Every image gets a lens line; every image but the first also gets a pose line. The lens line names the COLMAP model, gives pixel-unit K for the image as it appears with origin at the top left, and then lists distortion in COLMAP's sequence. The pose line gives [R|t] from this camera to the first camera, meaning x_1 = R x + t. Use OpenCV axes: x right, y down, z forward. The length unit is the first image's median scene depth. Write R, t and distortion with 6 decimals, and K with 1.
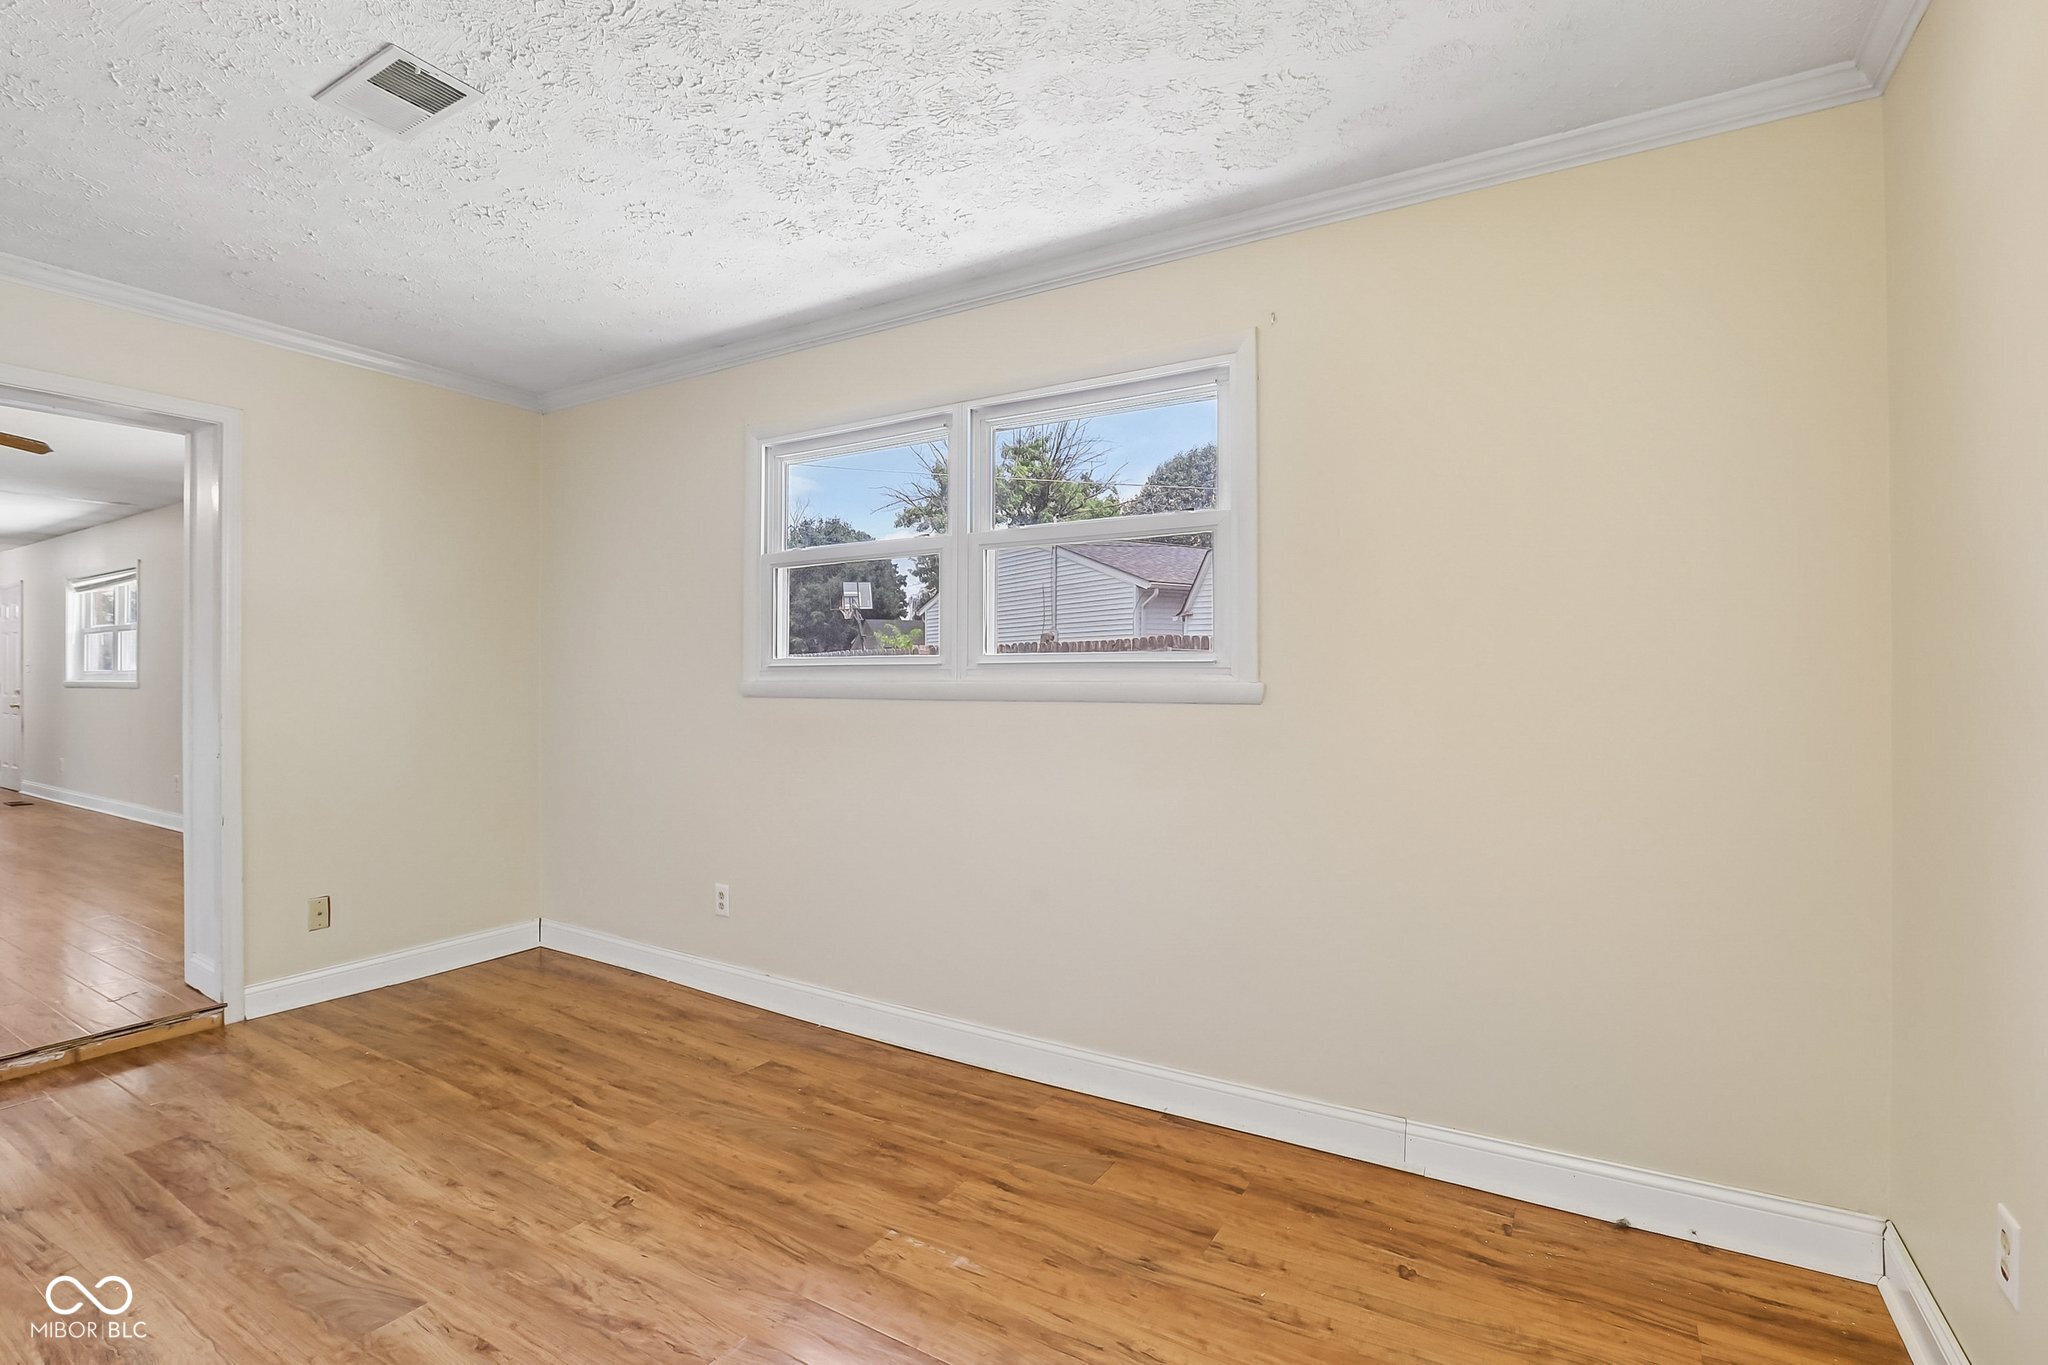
lens RADIAL K [[942.6, 0, 1036.4], [0, 942.6, 669.1], [0, 0, 1]] dist [-0.055075, 0.017731]
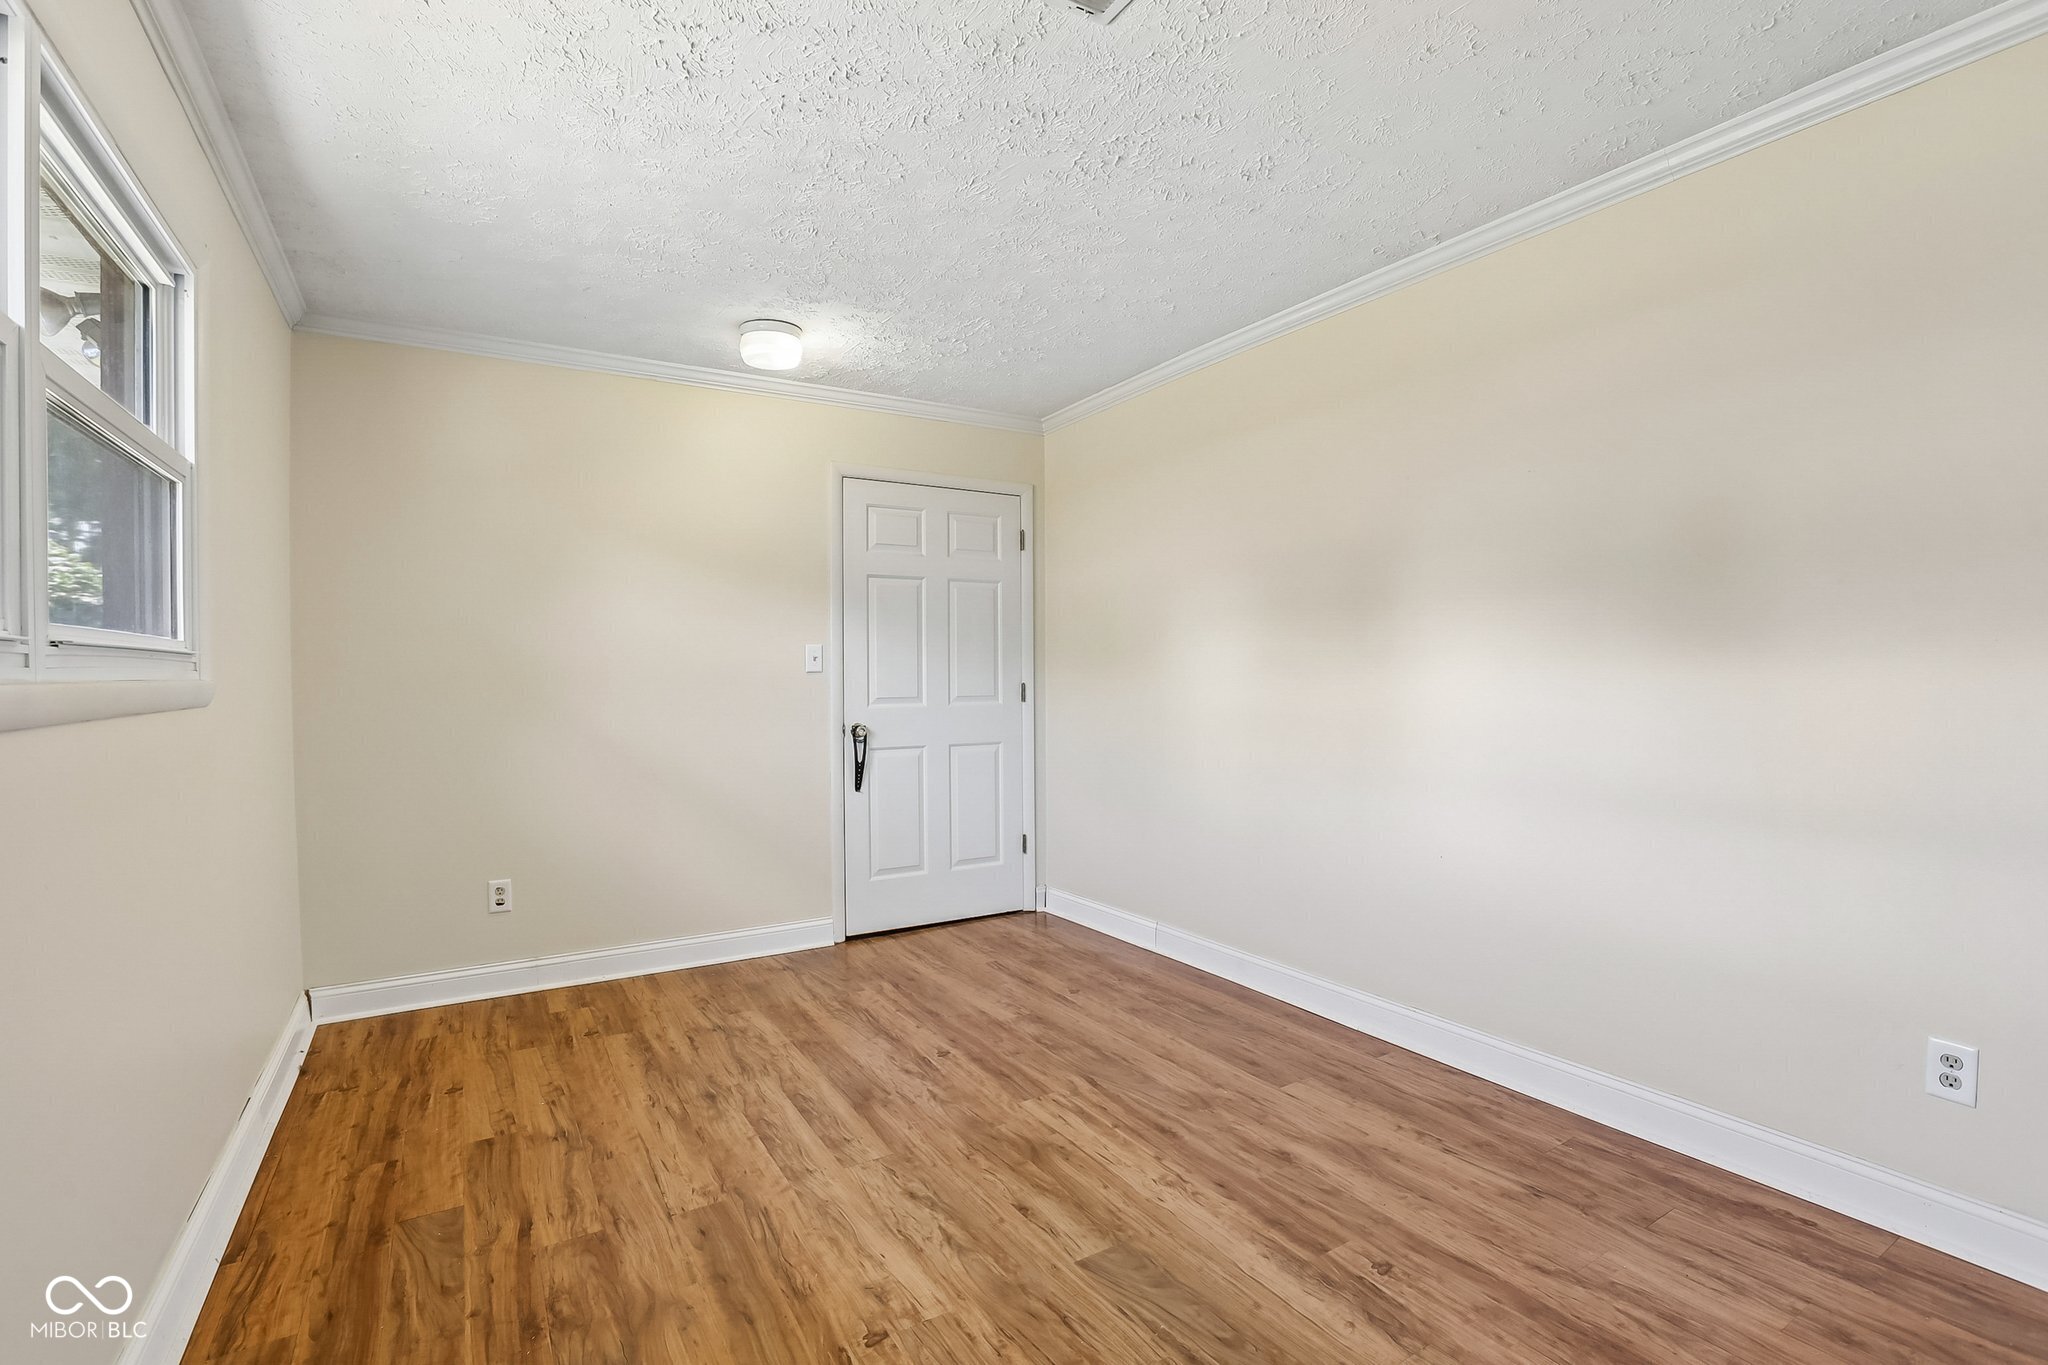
lens RADIAL K [[942.6, 0, 1027.3], [0, 942.6, 673.6], [0, 0, 1]] dist [-0.055075, 0.017731]
pose [[-0.882513, 0.003482, 0.470274, -0.874826], [0.000715, 0.999981, -0.006061, 0.017736], [-0.470287, -0.005013, -0.882499, 1.529535]]
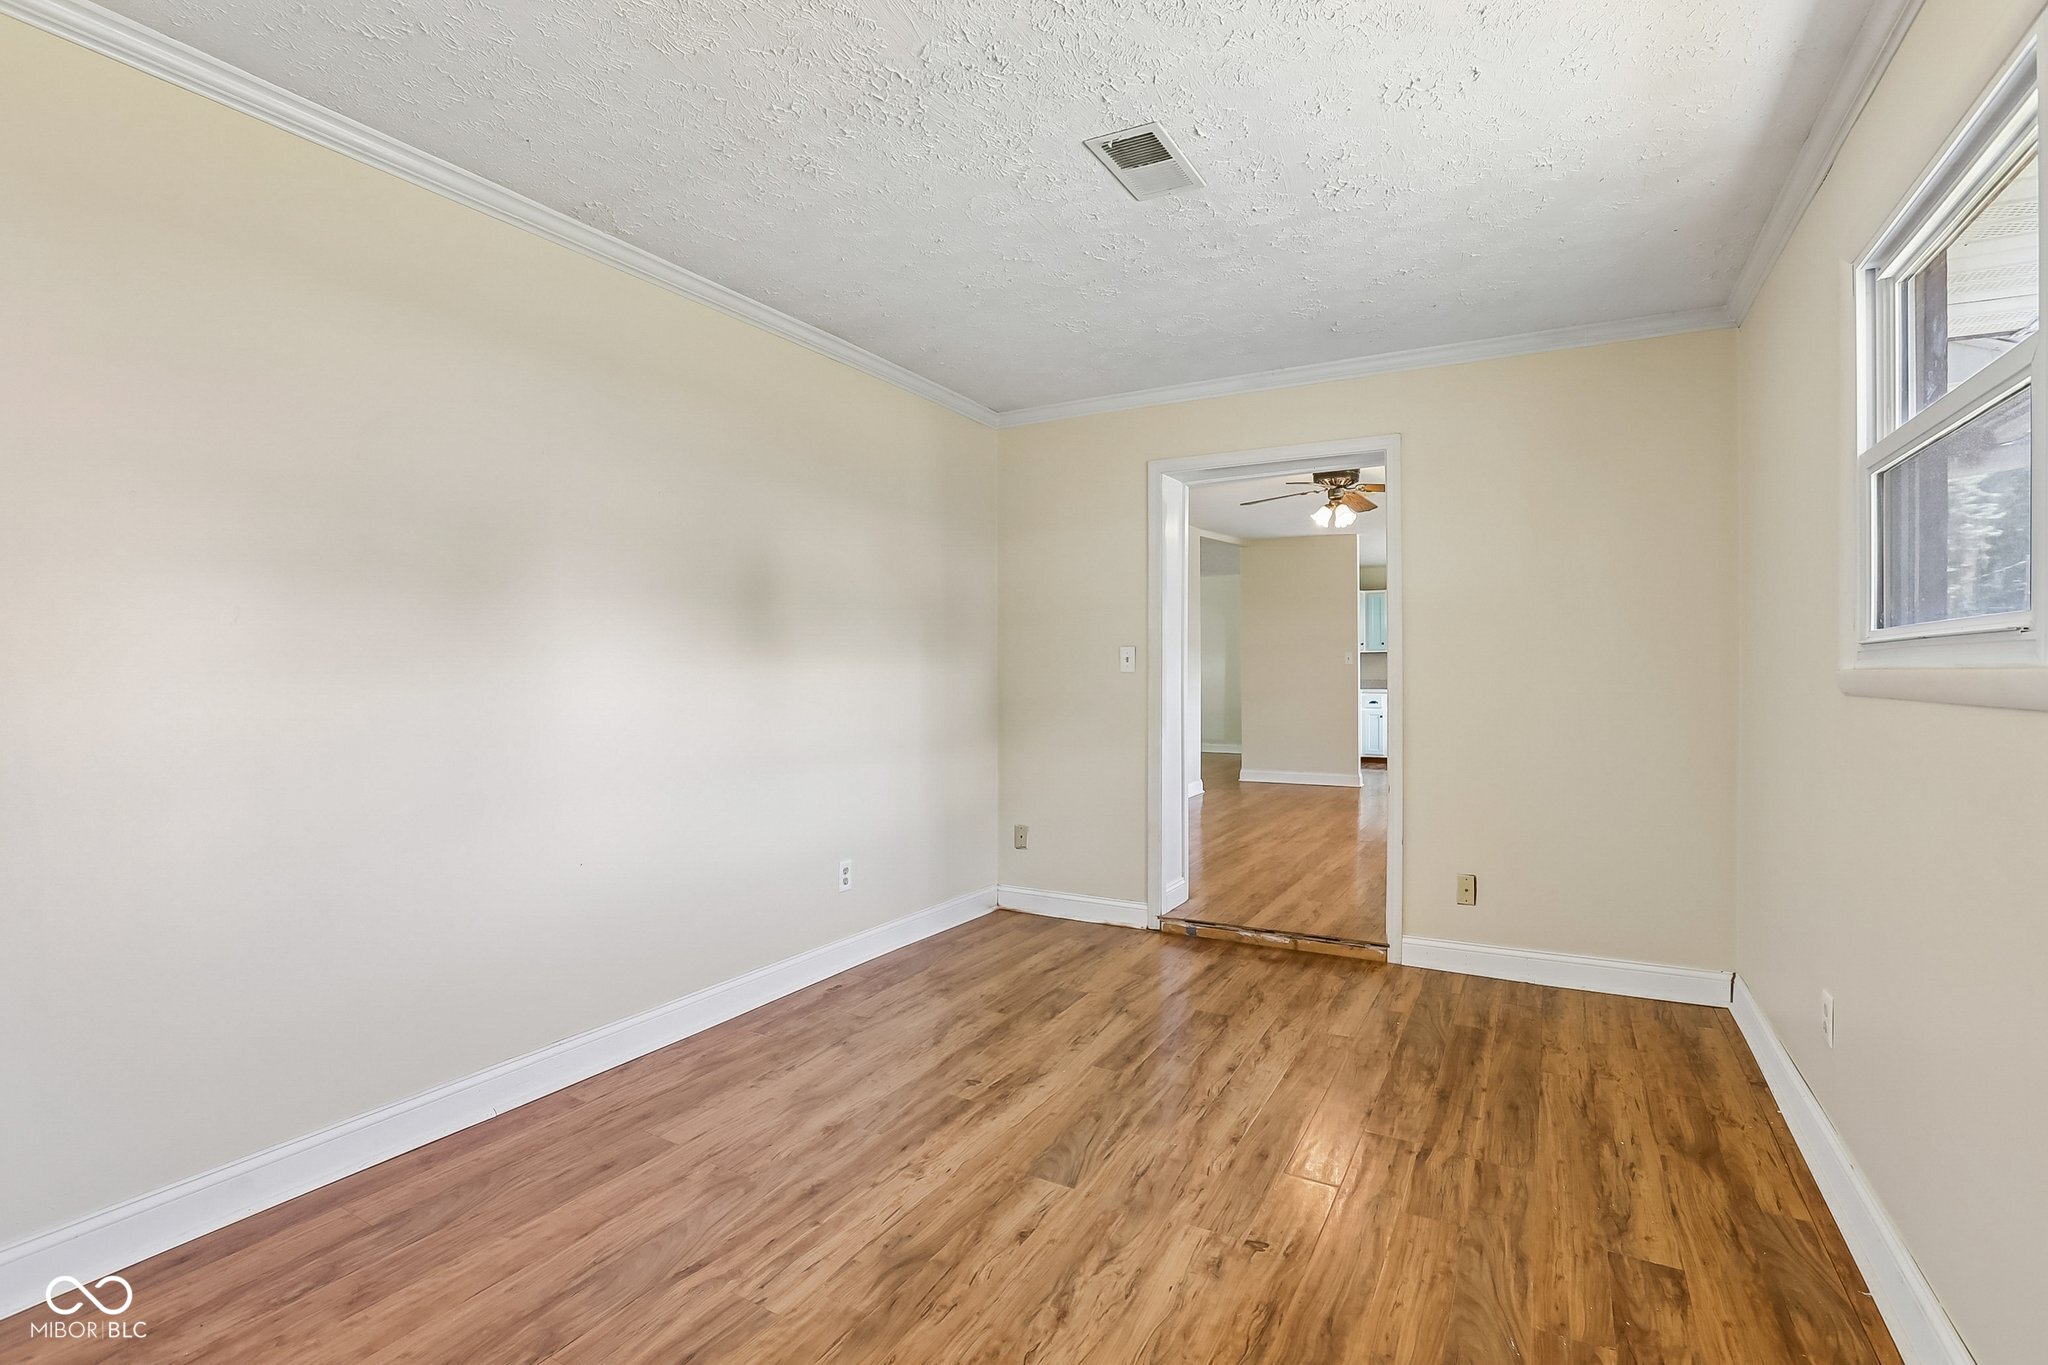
lens RADIAL K [[942.6, 0, 1019.9], [0, 942.6, 677.3], [0, 0, 1]] dist [-0.055075, 0.017731]
pose [[0.011226, 0.006192, -0.999918, 0.419624], [0.010703, 0.999923, 0.006312, 0.014414], [0.999880, -0.010773, 0.011158, 0.715783]]
